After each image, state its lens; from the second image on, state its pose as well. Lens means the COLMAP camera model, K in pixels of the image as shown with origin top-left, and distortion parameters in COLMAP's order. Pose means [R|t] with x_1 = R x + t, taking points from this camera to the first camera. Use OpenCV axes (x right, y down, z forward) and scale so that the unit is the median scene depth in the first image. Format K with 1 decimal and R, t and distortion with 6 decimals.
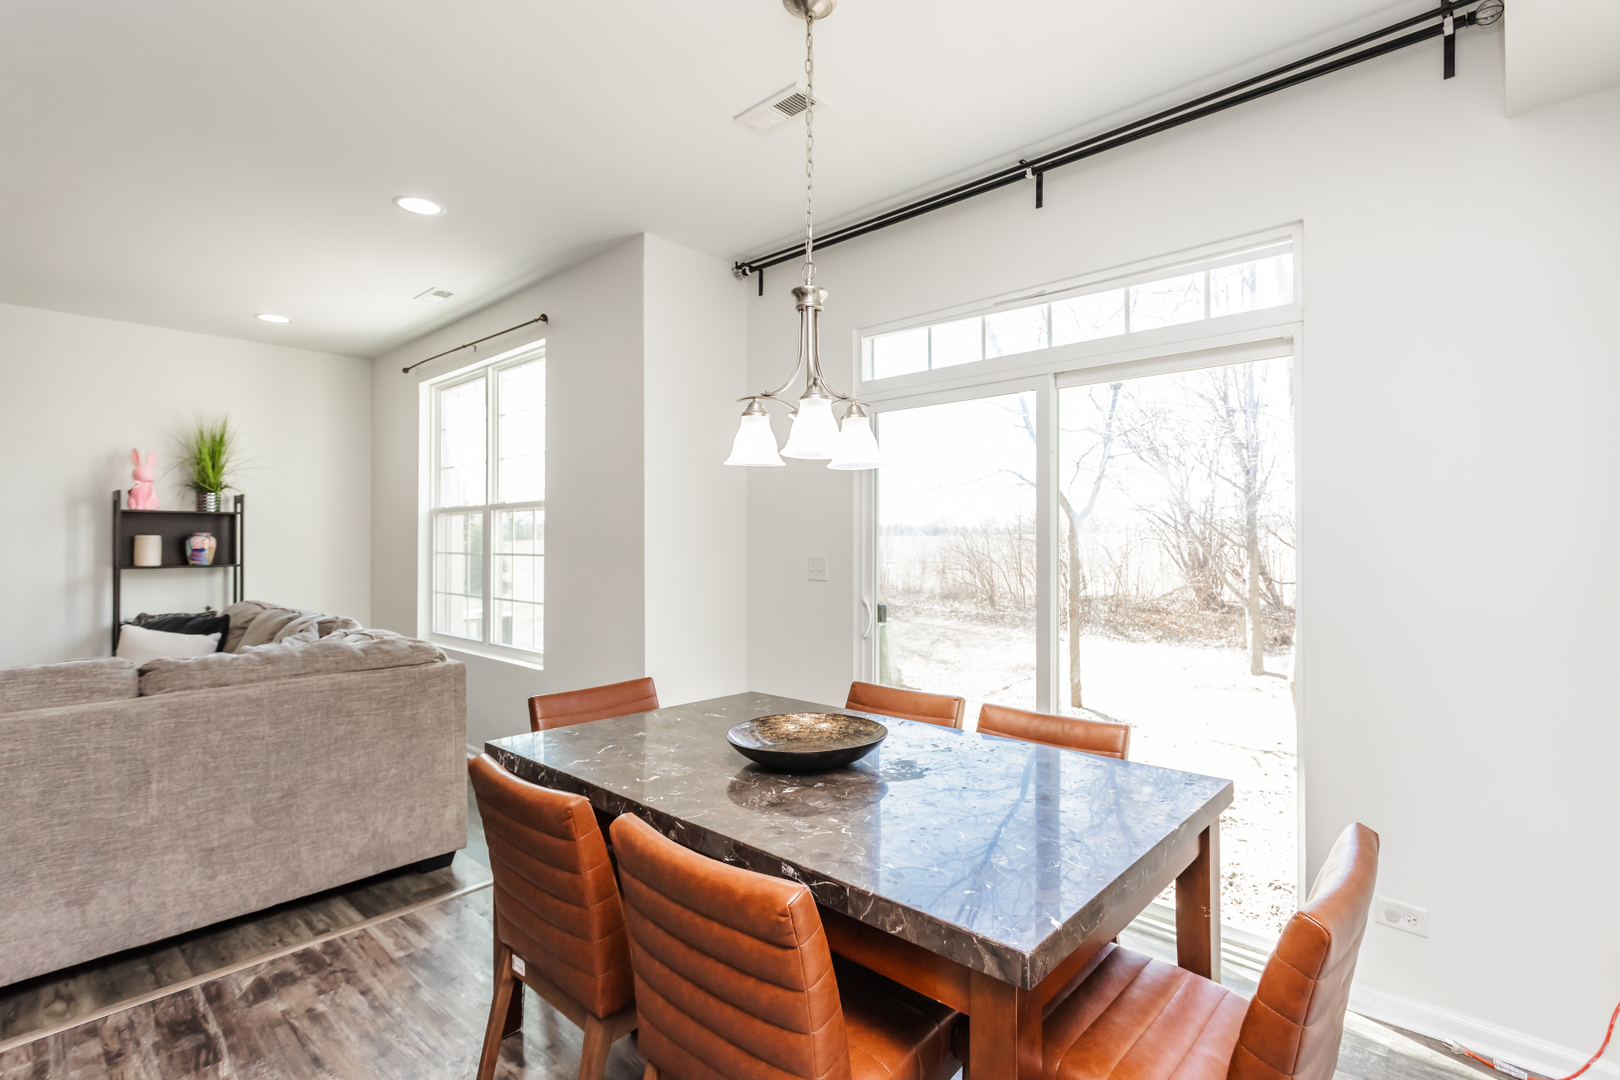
lens RADIAL K [[772.3, 0, 865.2], [0, 772.3, 527.5], [0, 0, 1]] dist [-0.001171, -0.000466]
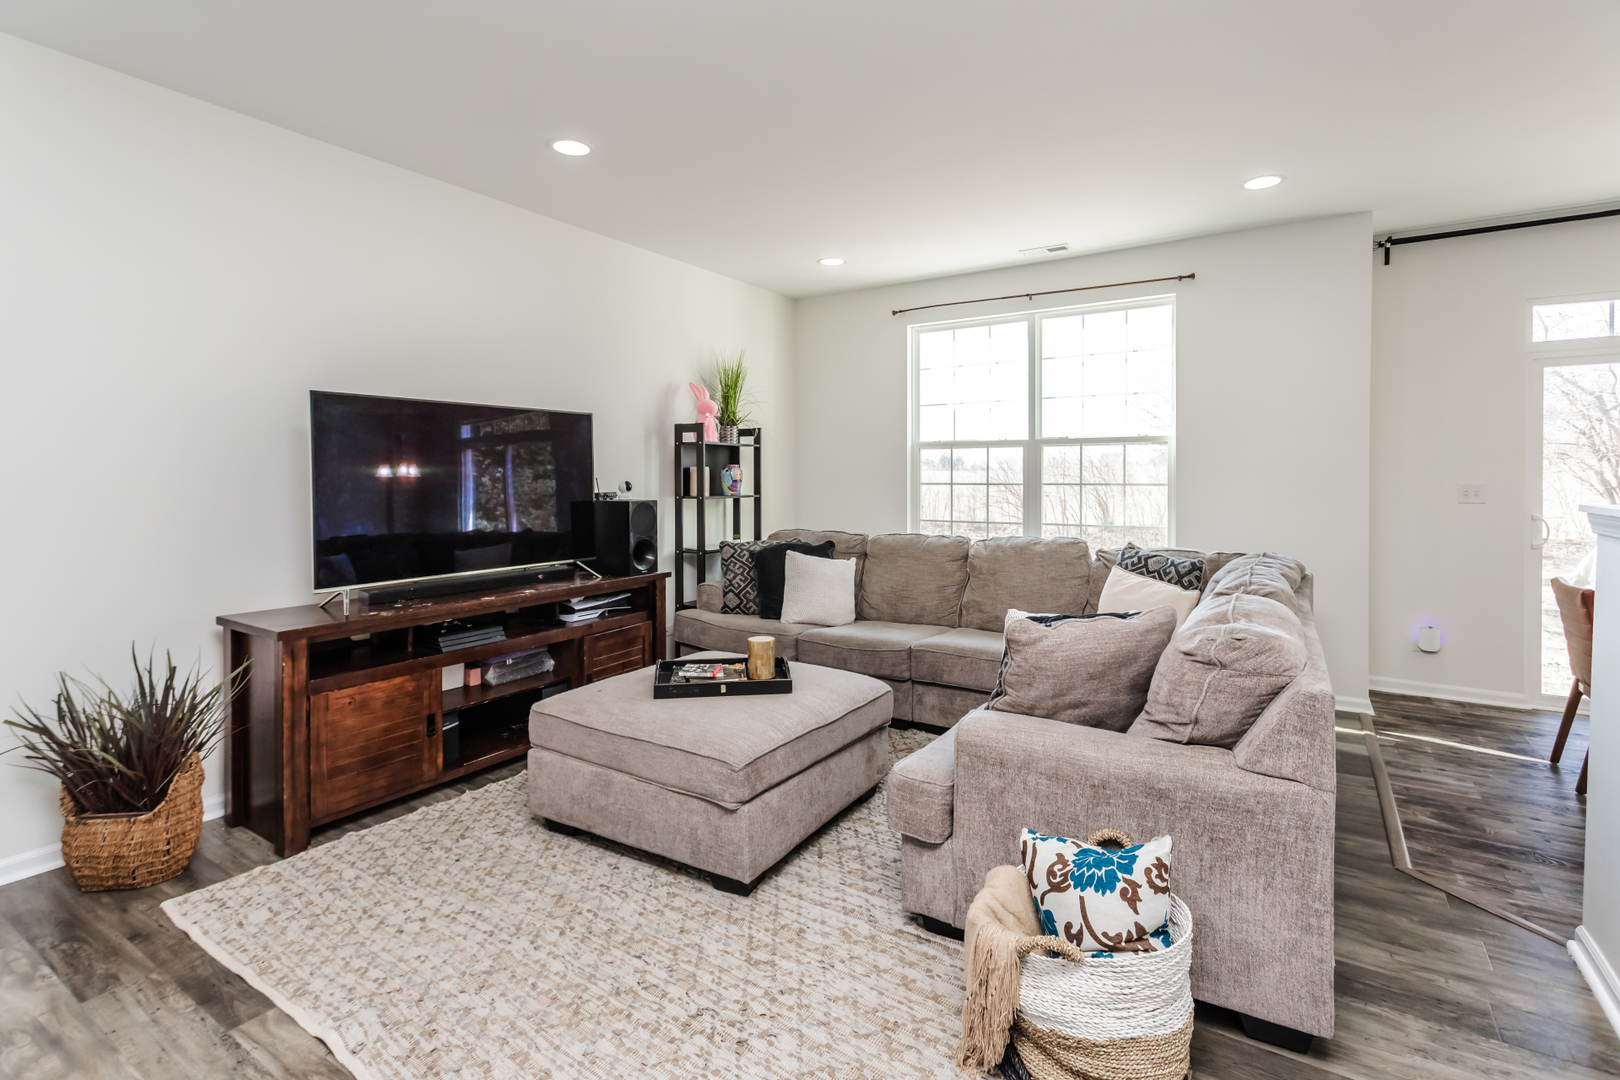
lens RADIAL K [[767.1, 0, 811.0], [0, 767.1, 482.7], [0, 0, 1]] dist [0.002209, 0.000479]
pose [[0.990211, 0.001050, 0.139573, -1.594483], [-0.003891, 0.999791, 0.020083, 0.017866], [-0.139523, -0.020430, 0.990008, -0.067944]]
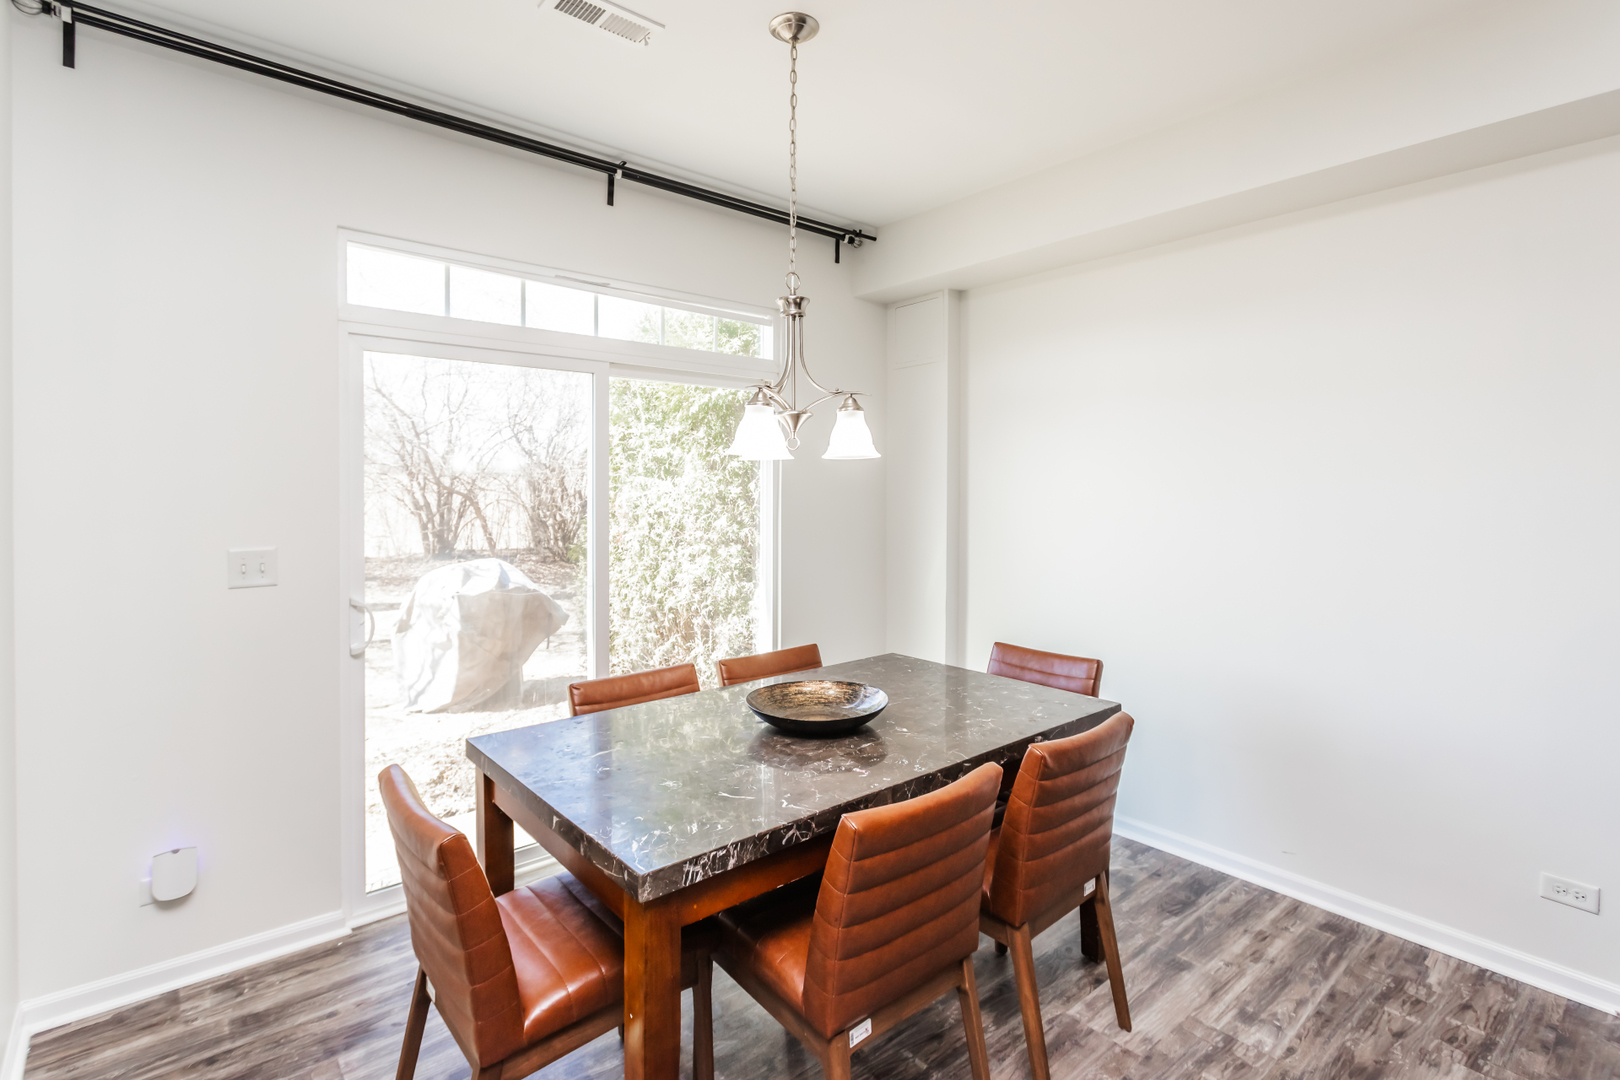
lens RADIAL K [[767.1, 0, 811.0], [0, 767.1, 482.7], [0, 0, 1]] dist [0.002209, 0.000479]
pose [[0.145993, 0.009982, 0.989235, -0.792550], [-0.015026, 0.999856, -0.007871, -0.027817], [-0.989171, -0.013716, 0.146122, 0.566753]]
